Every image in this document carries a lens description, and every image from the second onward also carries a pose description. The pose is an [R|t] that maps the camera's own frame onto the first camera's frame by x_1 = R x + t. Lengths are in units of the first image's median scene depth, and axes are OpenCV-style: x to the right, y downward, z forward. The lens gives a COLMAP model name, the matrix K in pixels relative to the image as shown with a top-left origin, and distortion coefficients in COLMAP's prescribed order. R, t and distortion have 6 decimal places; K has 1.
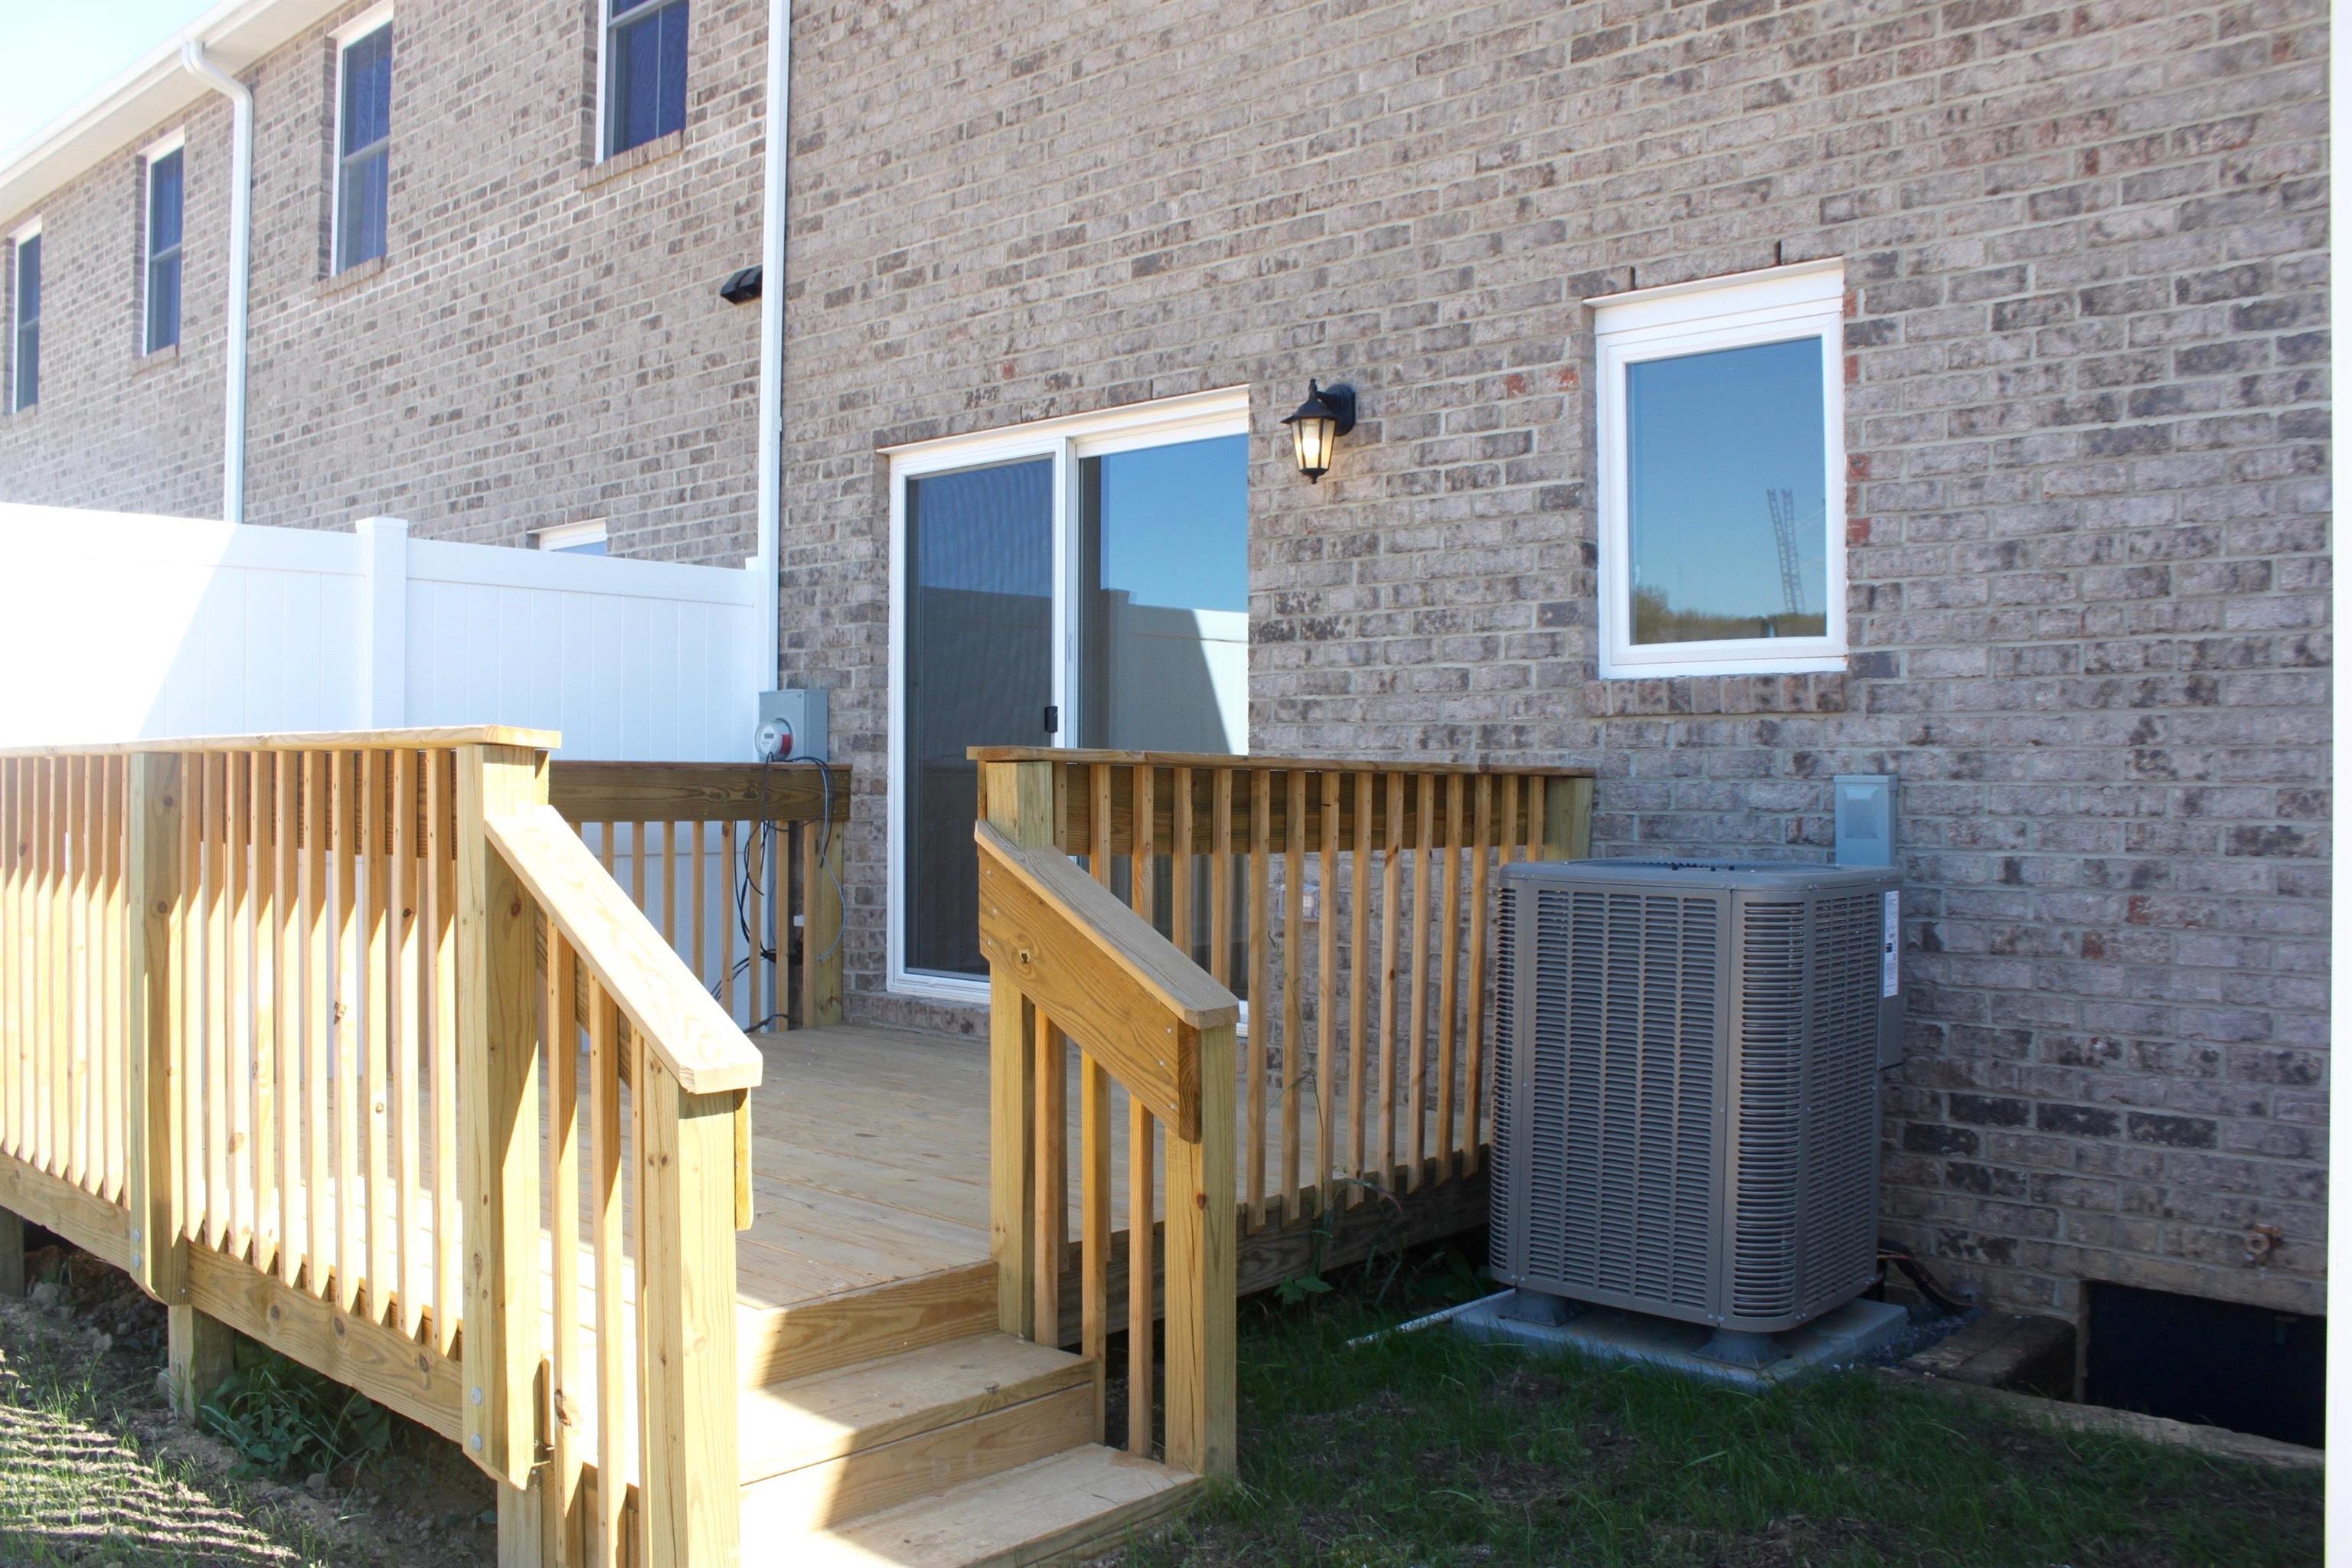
lens RADIAL K [[1922.6, 0, 1037.1], [0, 1922.6, 781.7], [0, 0, 1]] dist [-0.160416, 0.112729]
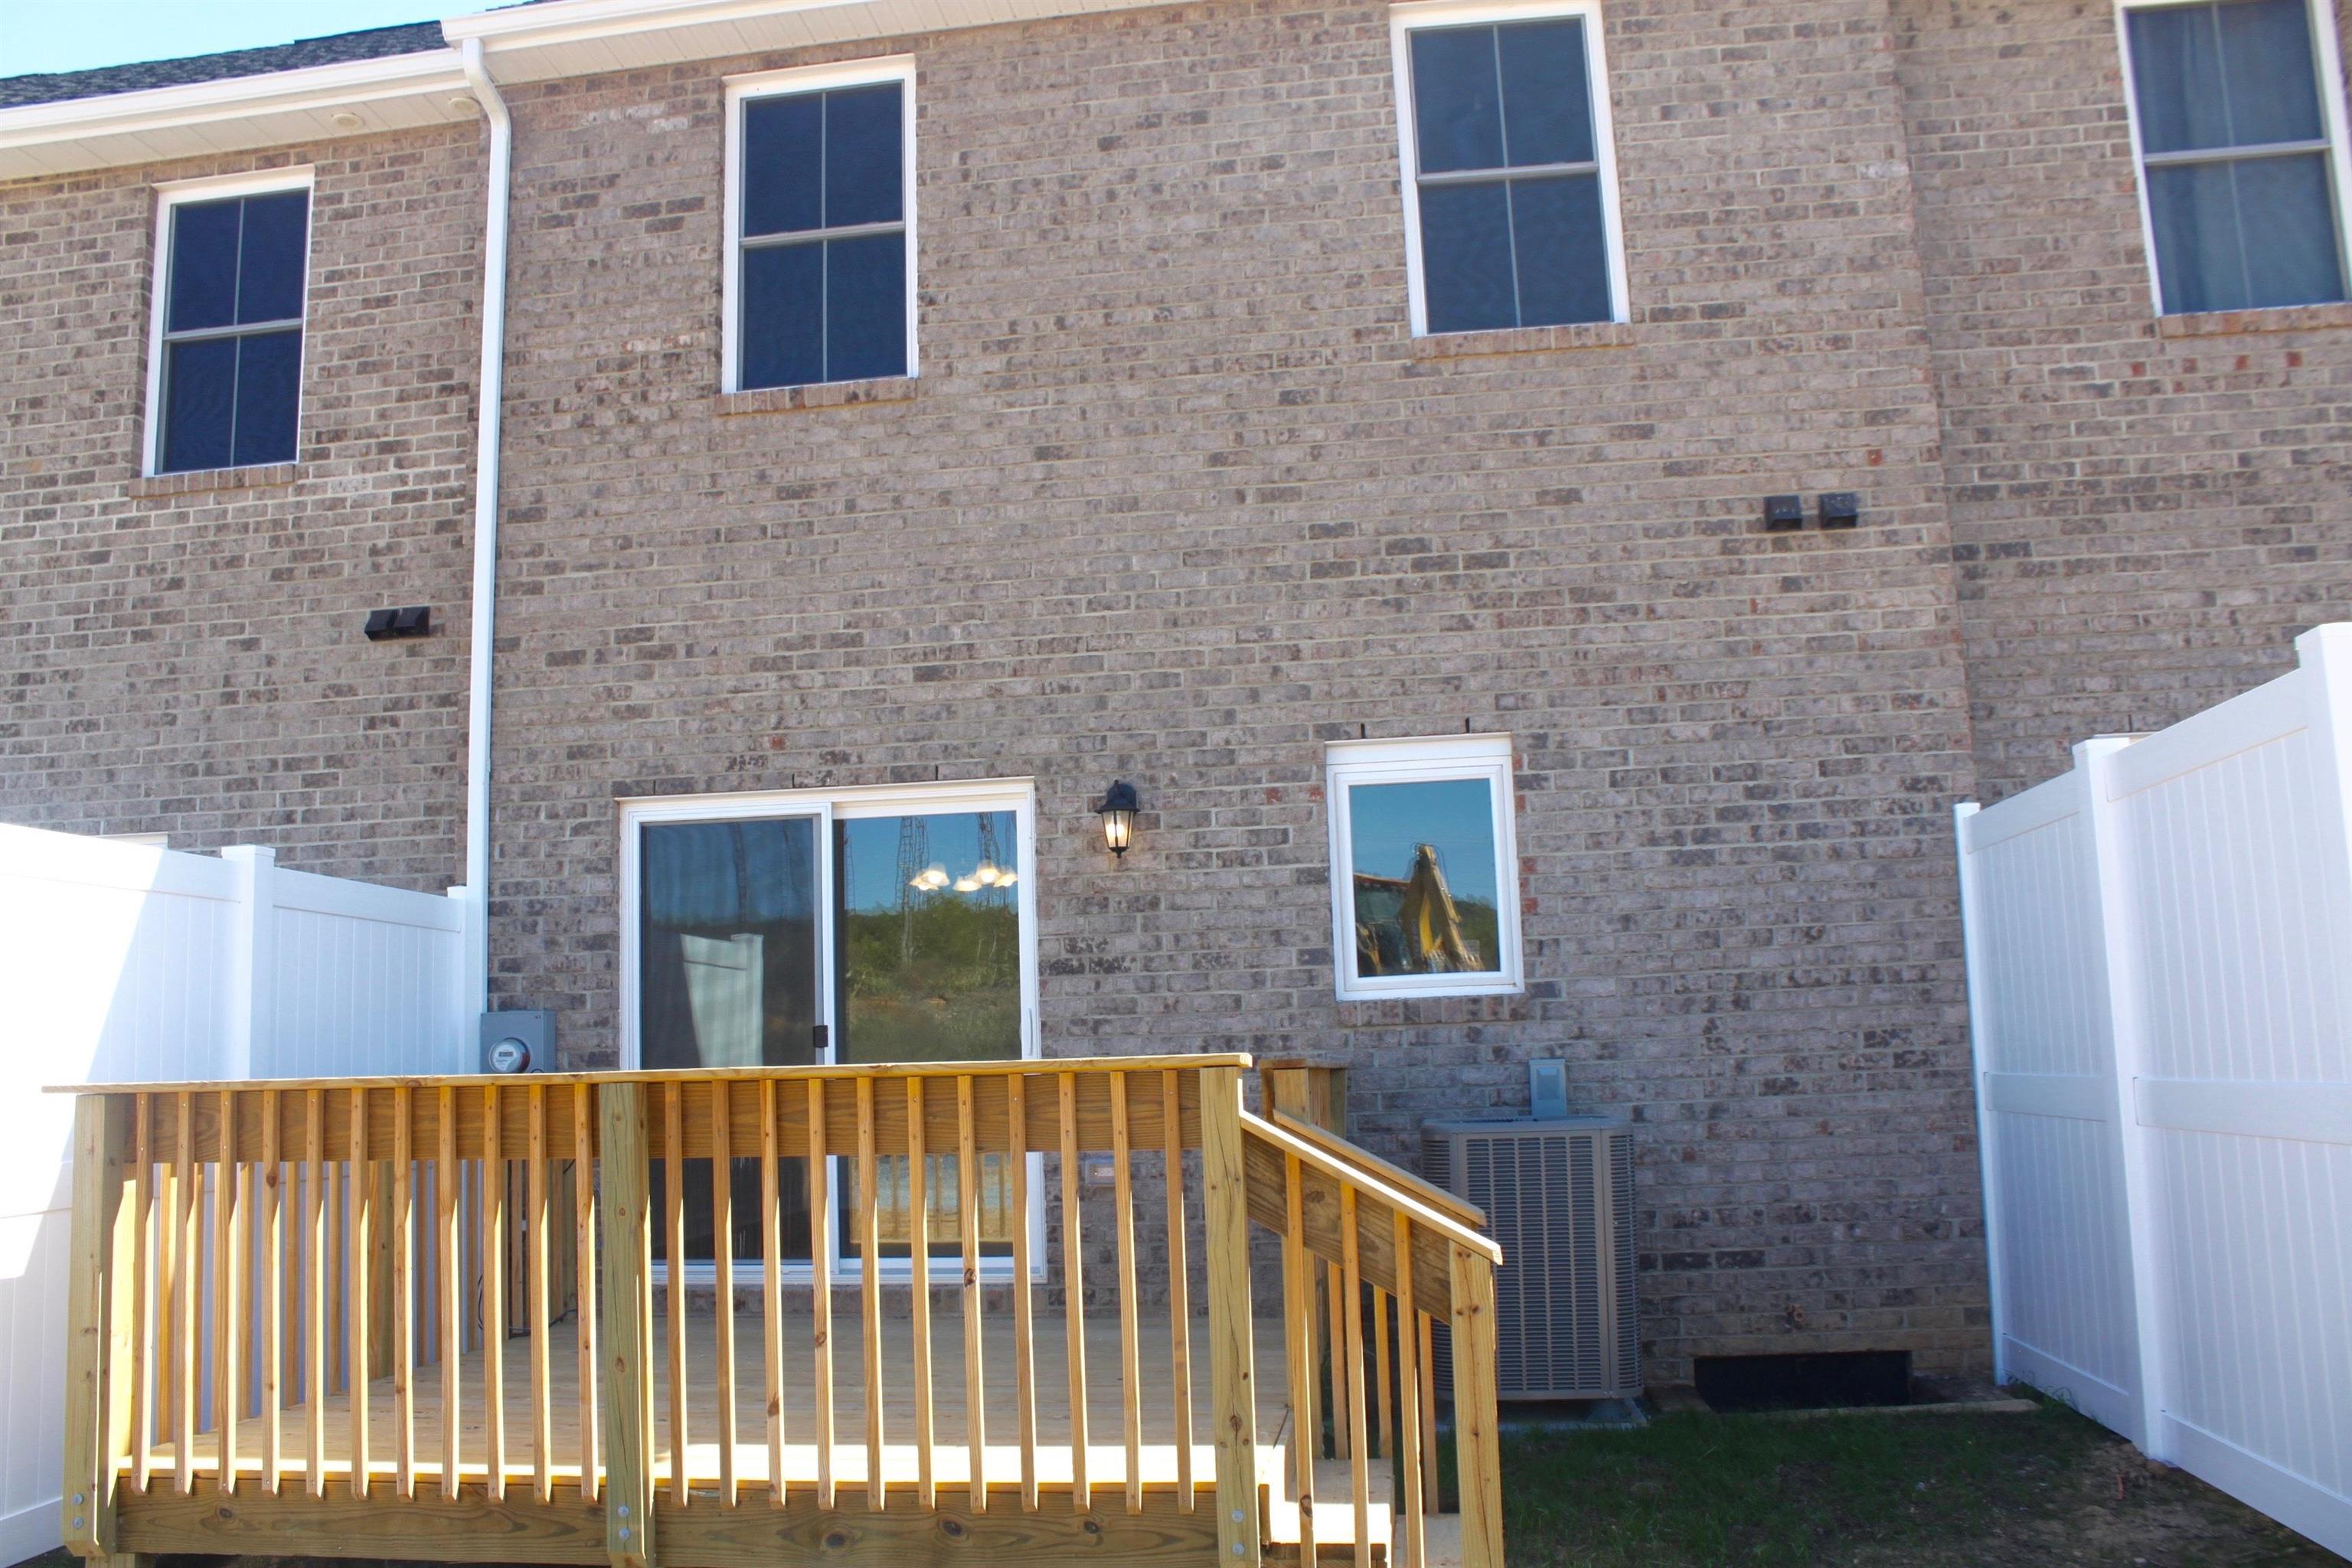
lens RADIAL K [[1922.6, 0, 1085.5], [0, 1922.6, 795.9], [0, 0, 1]] dist [-0.160416, 0.112729]
pose [[0.823004, 0.049118, 0.565908, -0.674215], [0.035322, 0.989901, -0.137288, -0.014528], [-0.566936, 0.132978, 0.812958, -0.099523]]
